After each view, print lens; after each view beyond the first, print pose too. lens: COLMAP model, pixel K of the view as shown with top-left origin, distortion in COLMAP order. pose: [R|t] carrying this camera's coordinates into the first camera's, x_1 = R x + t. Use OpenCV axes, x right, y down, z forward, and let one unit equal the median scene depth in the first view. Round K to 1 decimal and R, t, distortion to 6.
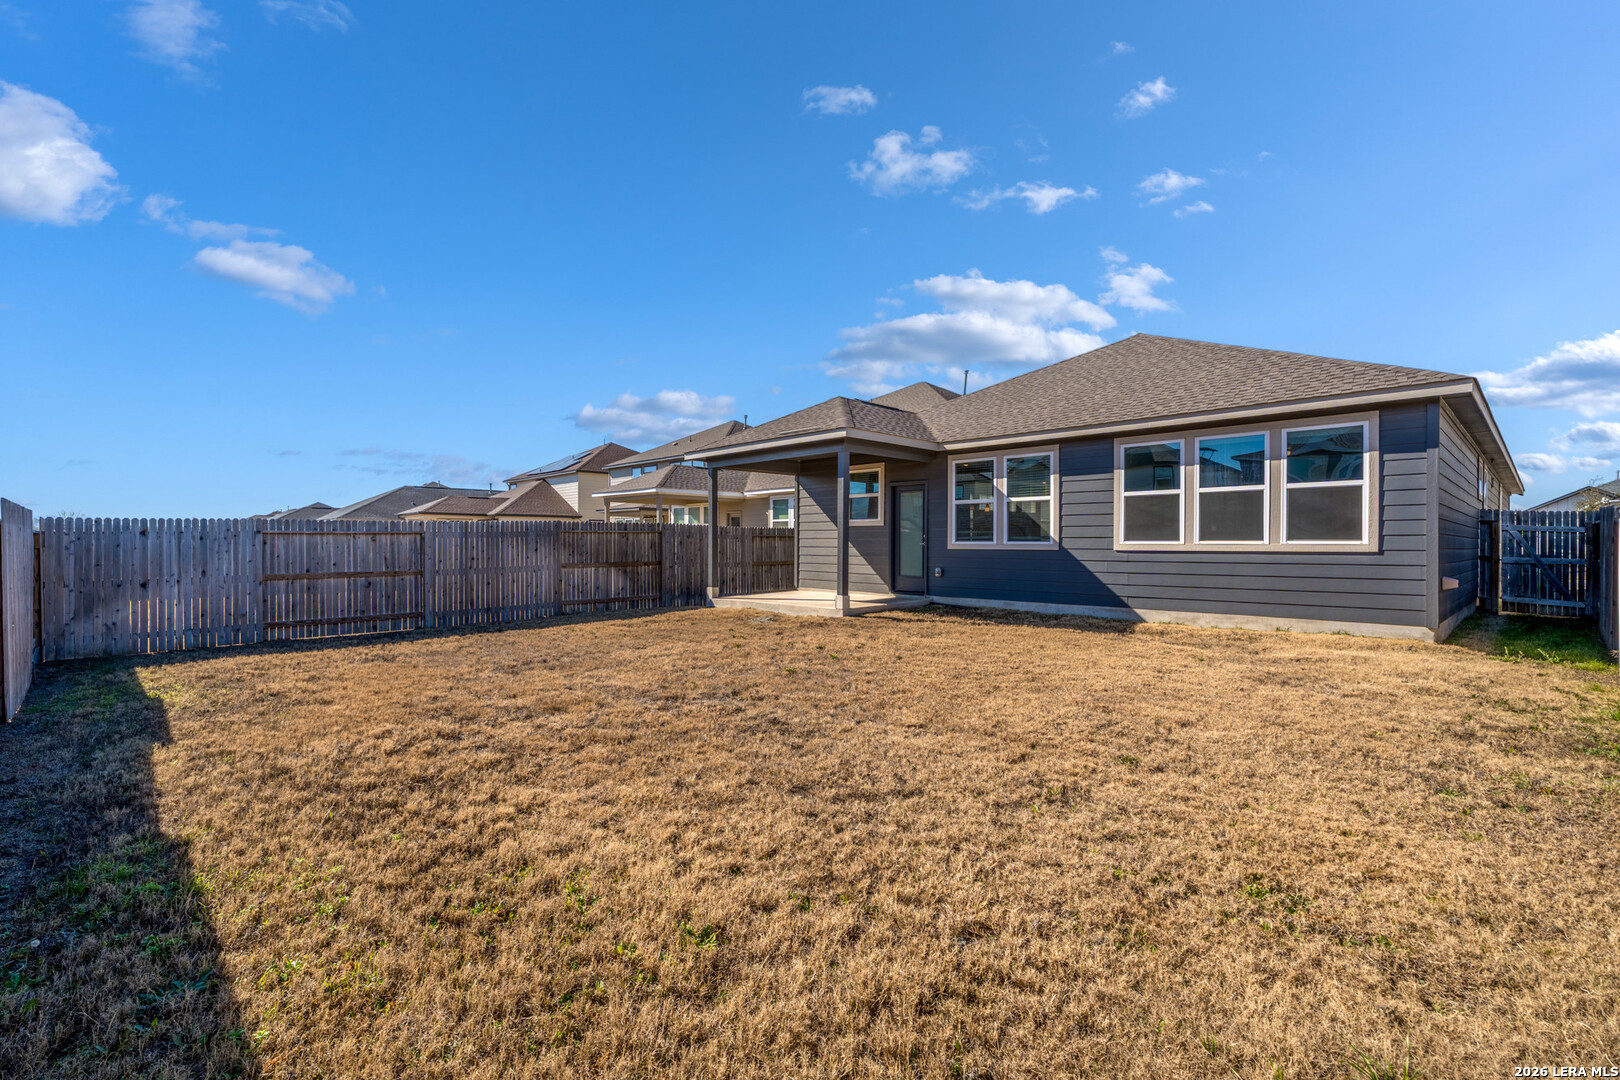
lens RADIAL K [[731.4, 0, 809.5], [0, 731.4, 534.0], [0, 0, 1]] dist [-0.004722, 0.000340]
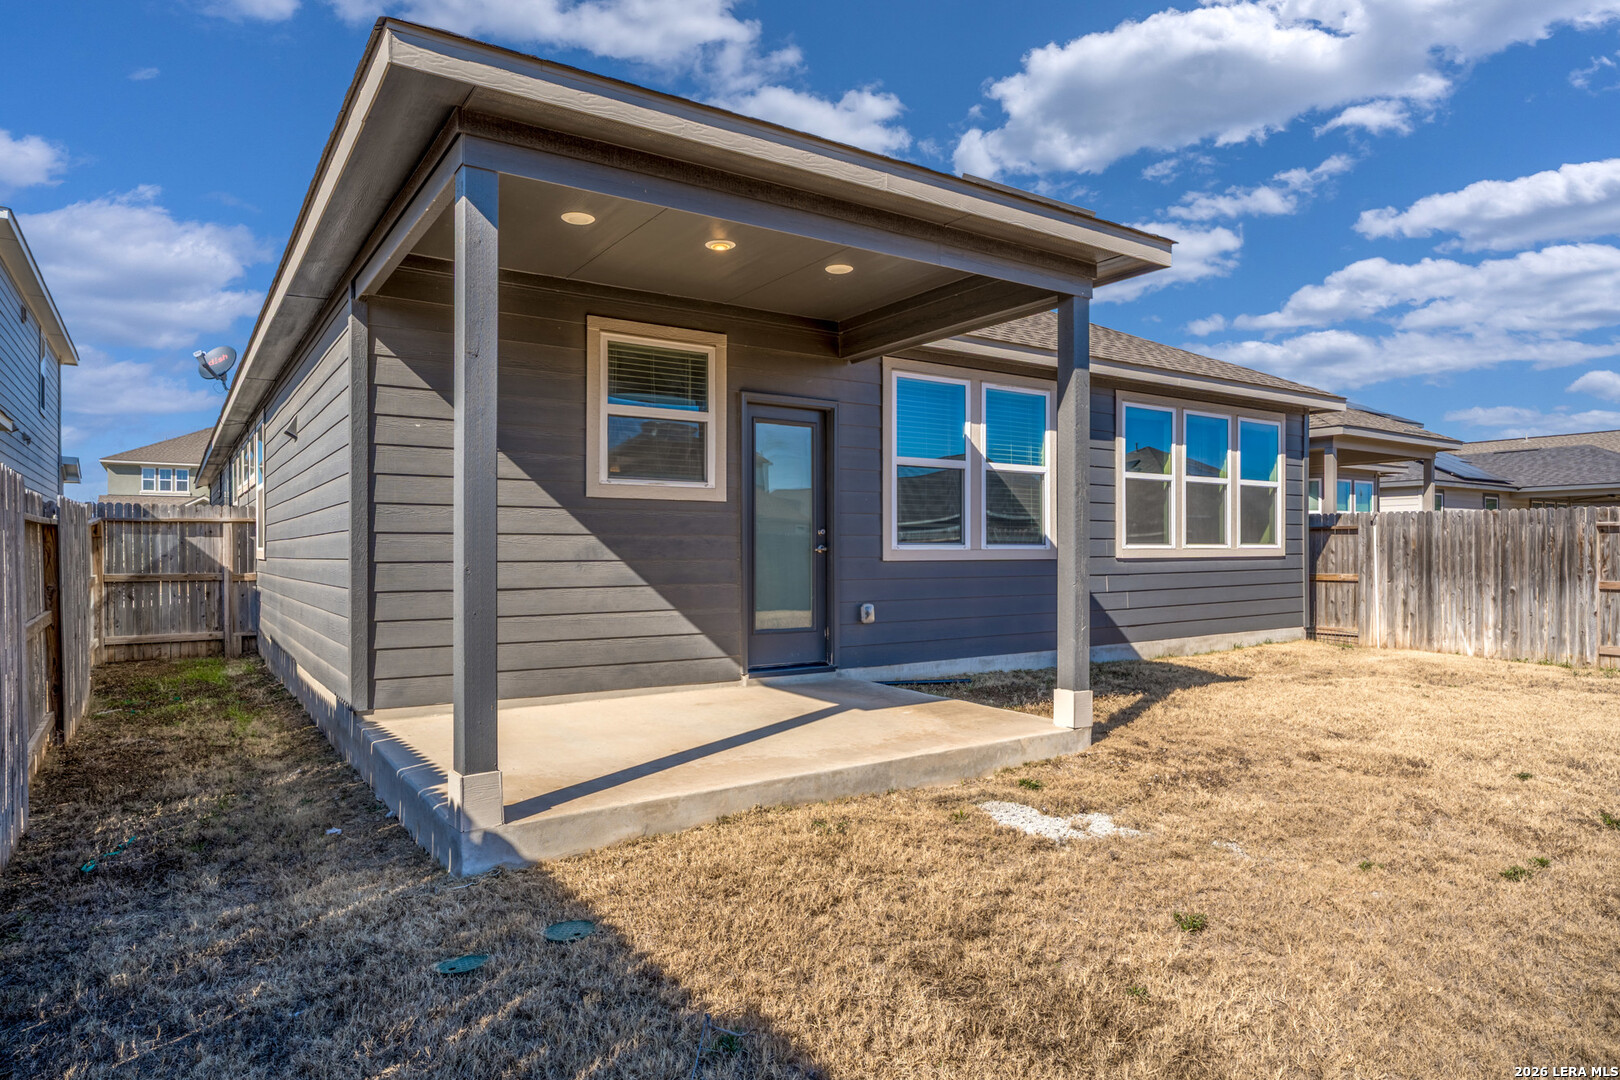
lens RADIAL K [[951.4, 0, 810.0], [0, 951.4, 540.0], [0, 0, 1]] dist [-0.000226, -0.000020]
pose [[0.183498, 0.009245, 0.982977, -0.447129], [-0.008191, 0.999935, -0.007876, 0.014198], [-0.982986, -0.006606, 0.183562, 1.039306]]
